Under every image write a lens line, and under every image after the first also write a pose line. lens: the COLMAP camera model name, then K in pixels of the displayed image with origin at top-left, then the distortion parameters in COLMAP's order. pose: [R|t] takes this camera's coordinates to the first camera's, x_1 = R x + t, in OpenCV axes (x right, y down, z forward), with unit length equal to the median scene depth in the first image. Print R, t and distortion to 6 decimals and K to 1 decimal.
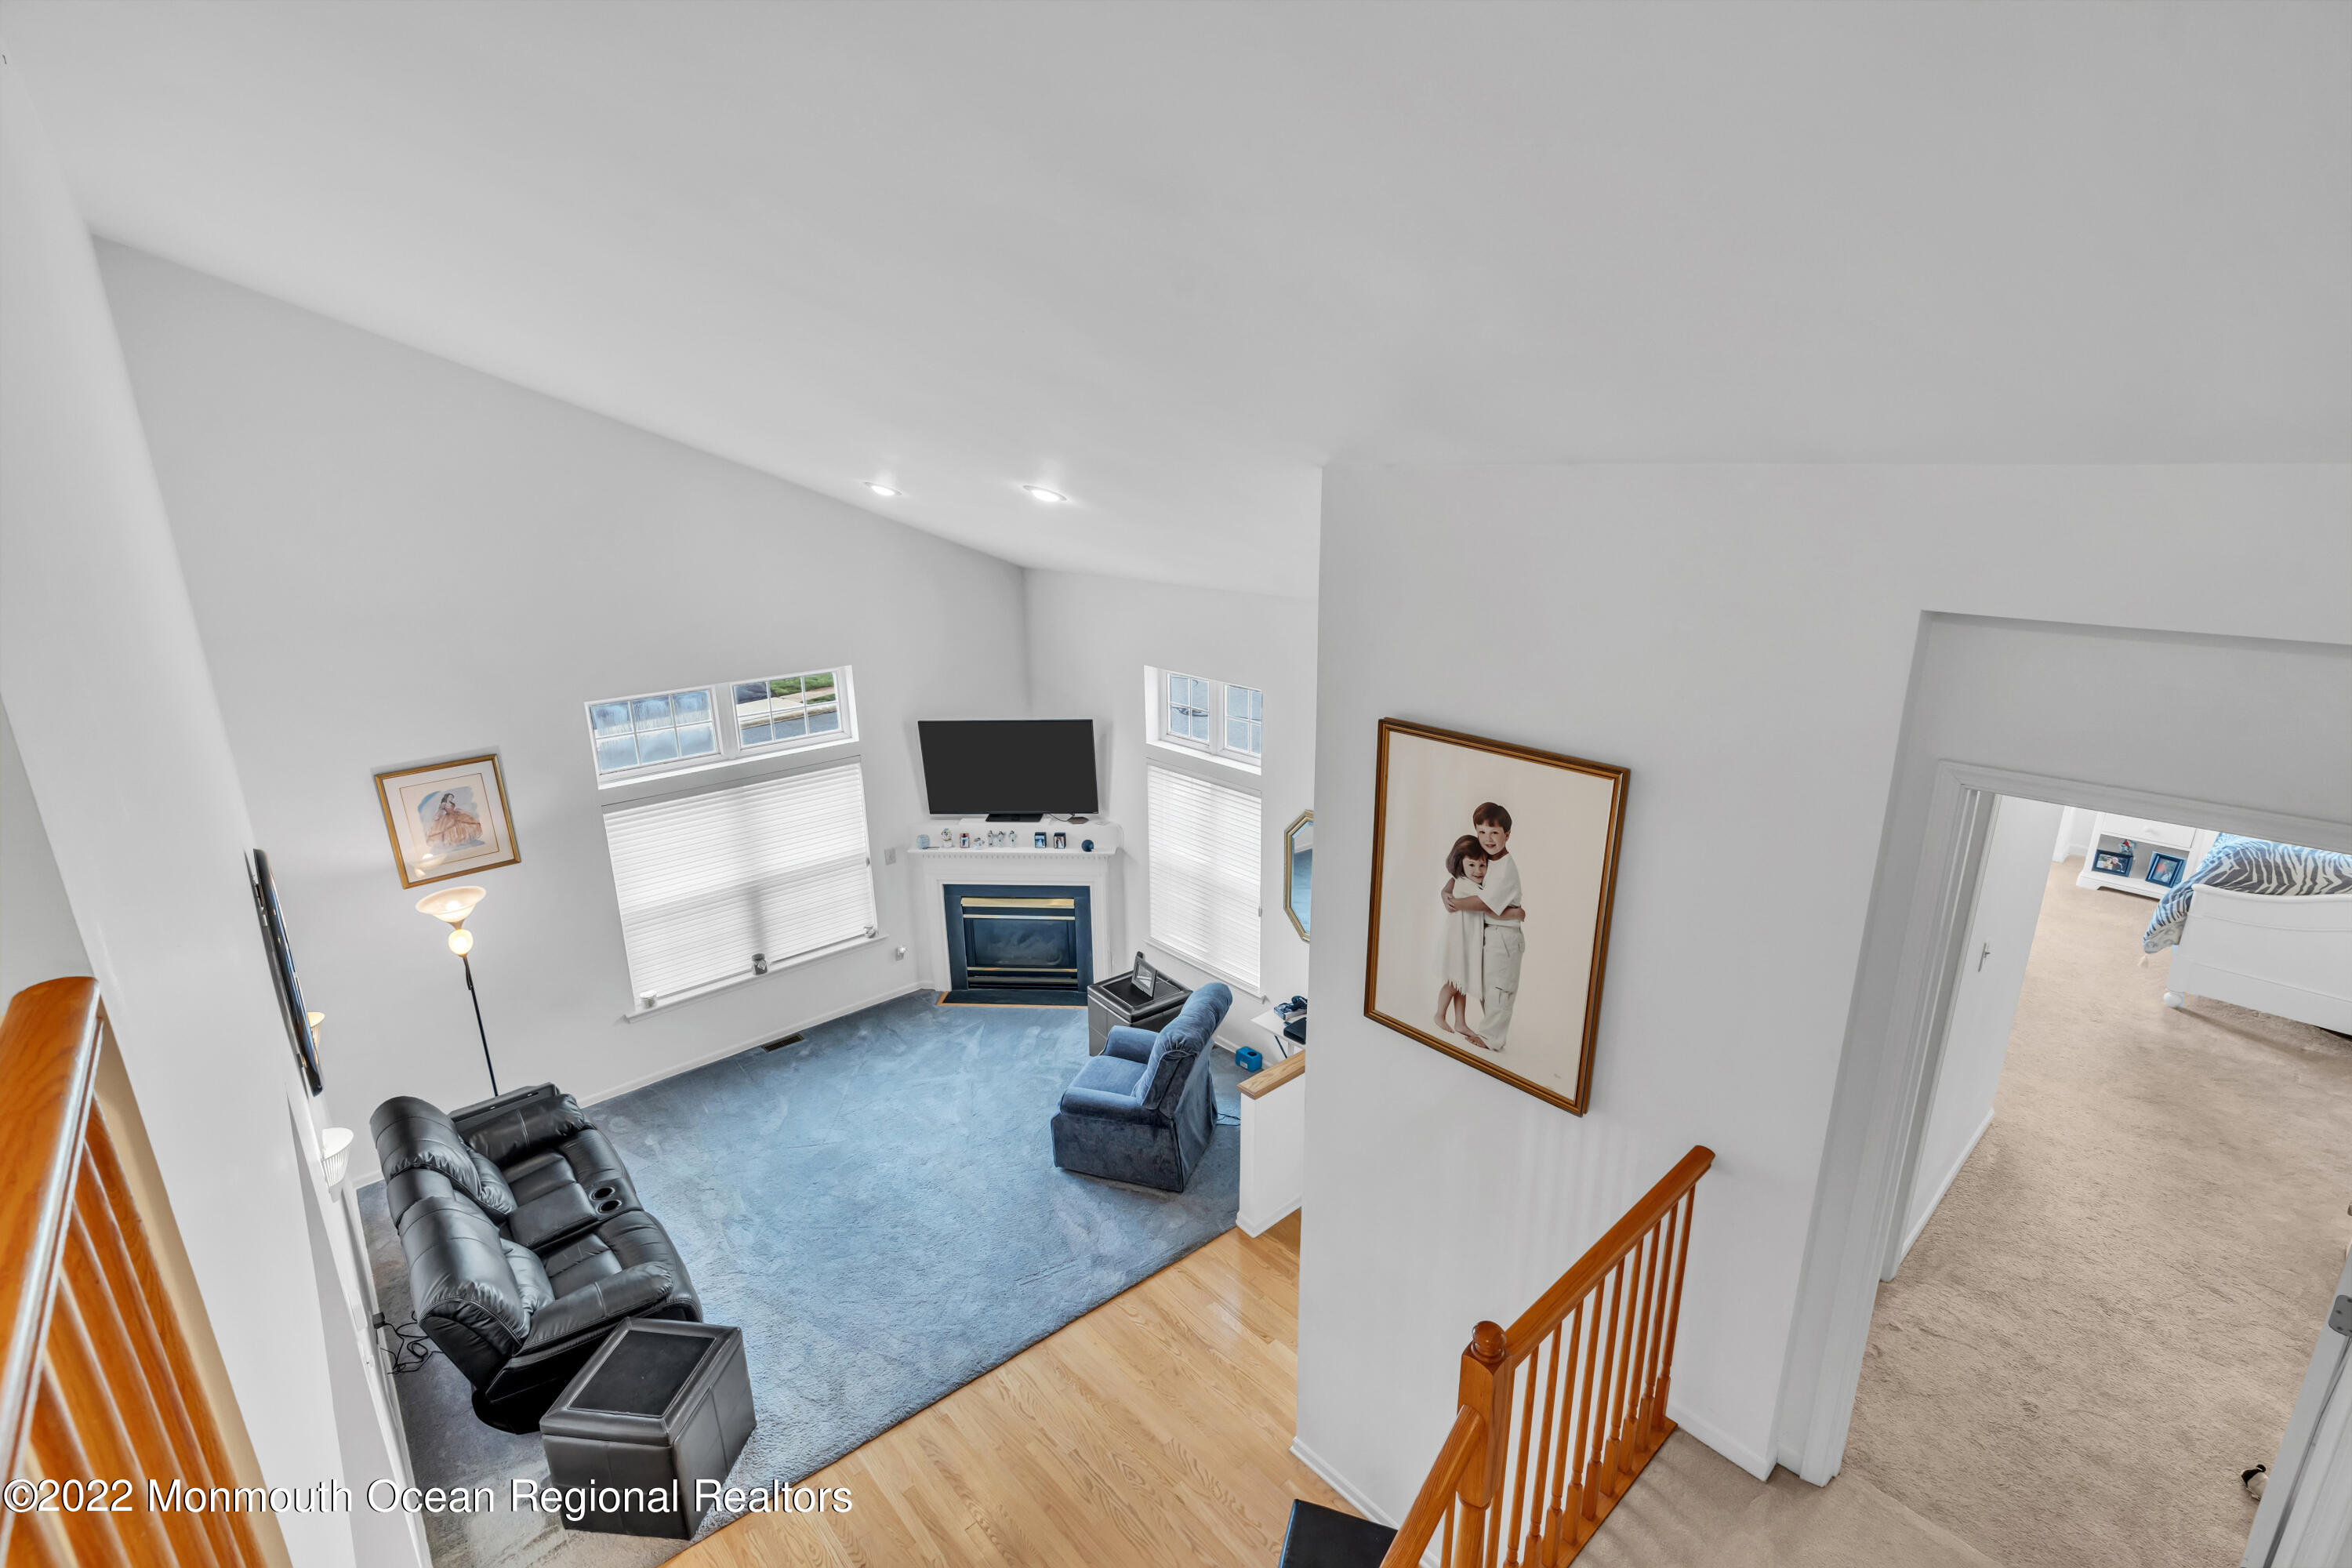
lens RADIAL K [[1059.3, 0, 1186.7], [0, 1059.3, 782.3], [0, 0, 1]] dist [-0.008754, 0.001394]
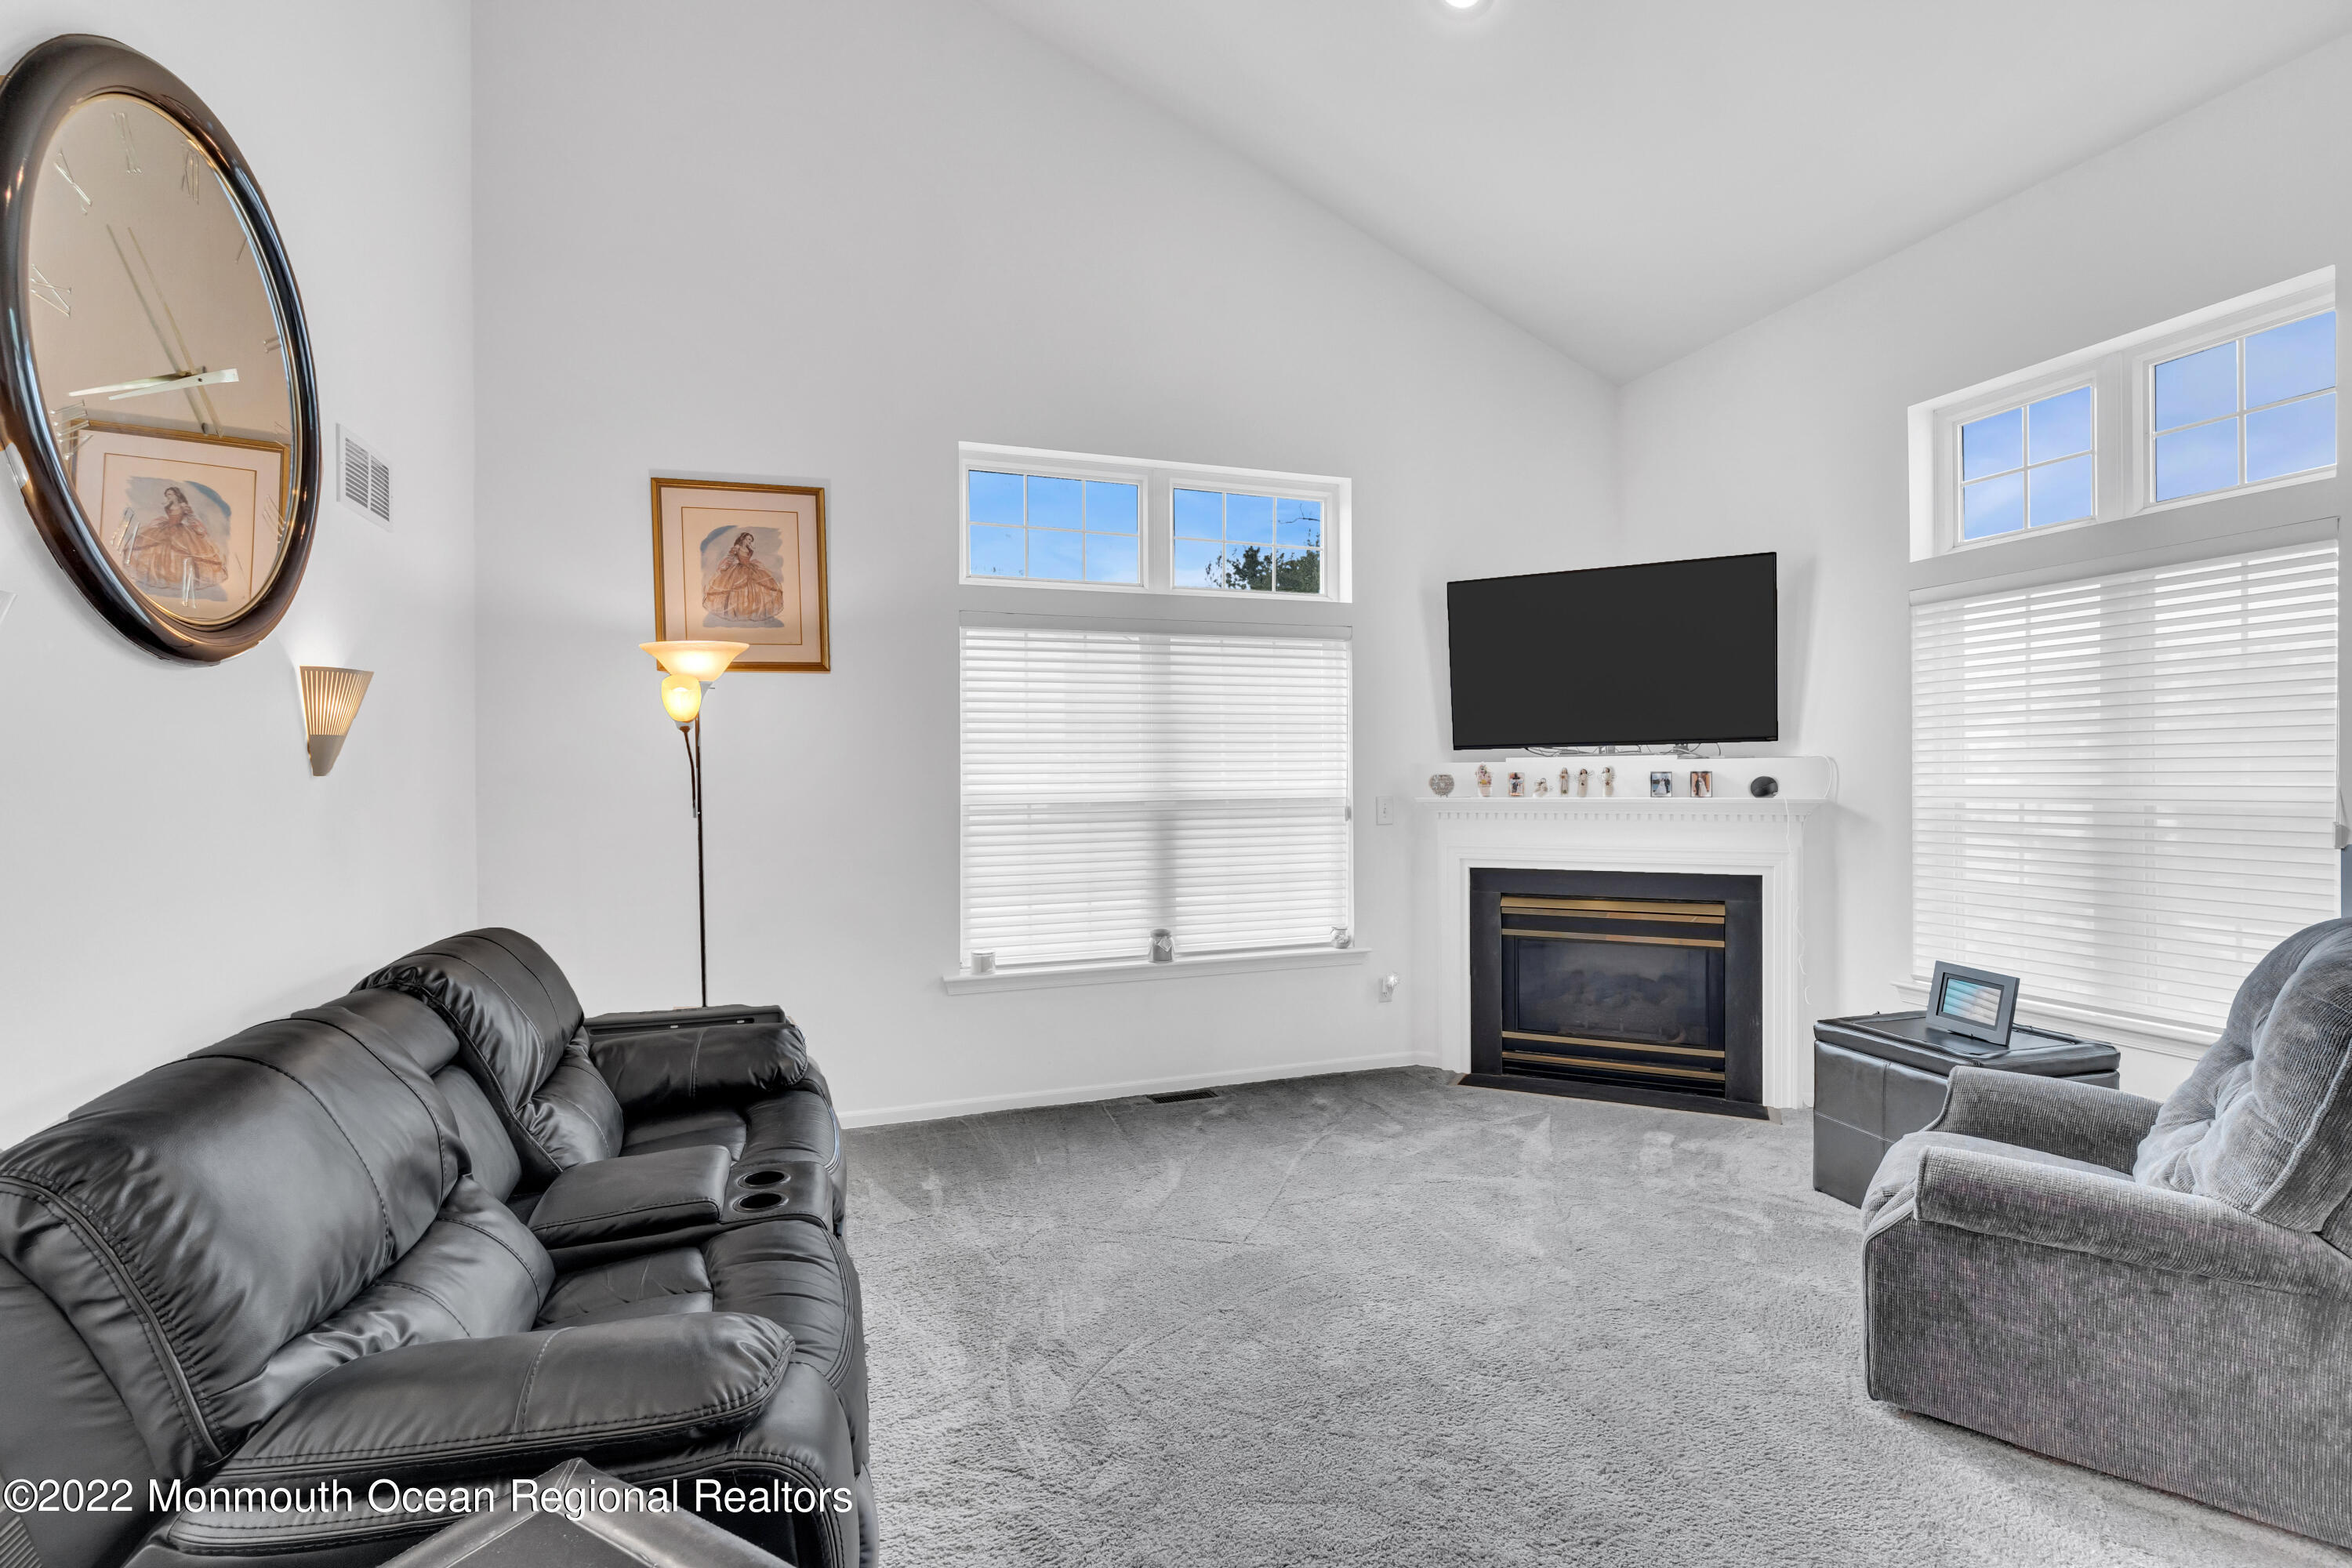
lens RADIAL K [[1059.3, 0, 1186.7], [0, 1059.3, 782.3], [0, 0, 1]] dist [-0.008754, 0.001394]
pose [[0.924590, 0.003703, -0.380946, -0.172996], [-0.108713, 0.960939, -0.254515, 0.241209], [0.365124, 0.276736, 0.888877, 0.473024]]
